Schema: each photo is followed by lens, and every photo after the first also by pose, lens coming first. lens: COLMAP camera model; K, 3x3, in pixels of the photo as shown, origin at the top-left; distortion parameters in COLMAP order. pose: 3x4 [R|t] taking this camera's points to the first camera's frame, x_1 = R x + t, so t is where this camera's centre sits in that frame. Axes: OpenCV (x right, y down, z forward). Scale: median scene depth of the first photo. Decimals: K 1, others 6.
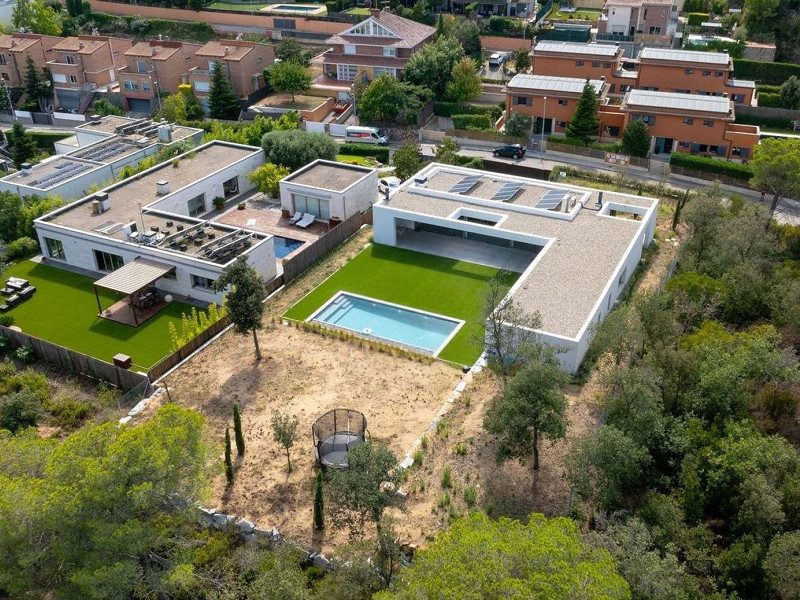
lens RADIAL K [[777.0, 0, 425.0], [0, 777.0, 301.5], [0, 0, 1]] dist [-0.011657, -0.020840]
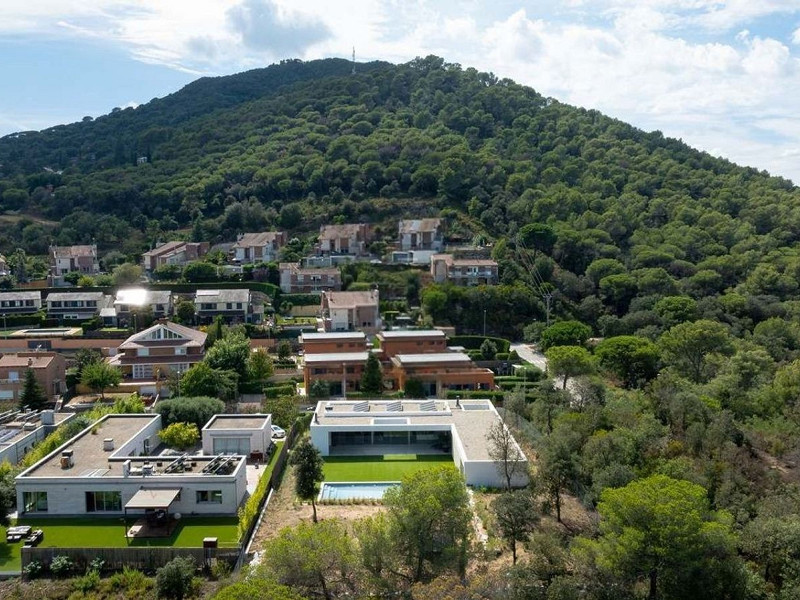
lens RADIAL K [[754.1, 0, 400.0], [0, 754.1, 300.0], [0, 0, 1]] dist [-0.012419, -0.019928]
pose [[0.890924, -0.048221, 0.451586, -0.335689], [0.228639, 0.906769, -0.354251, 0.114249], [-0.392402, 0.418861, 0.818887, -0.126056]]
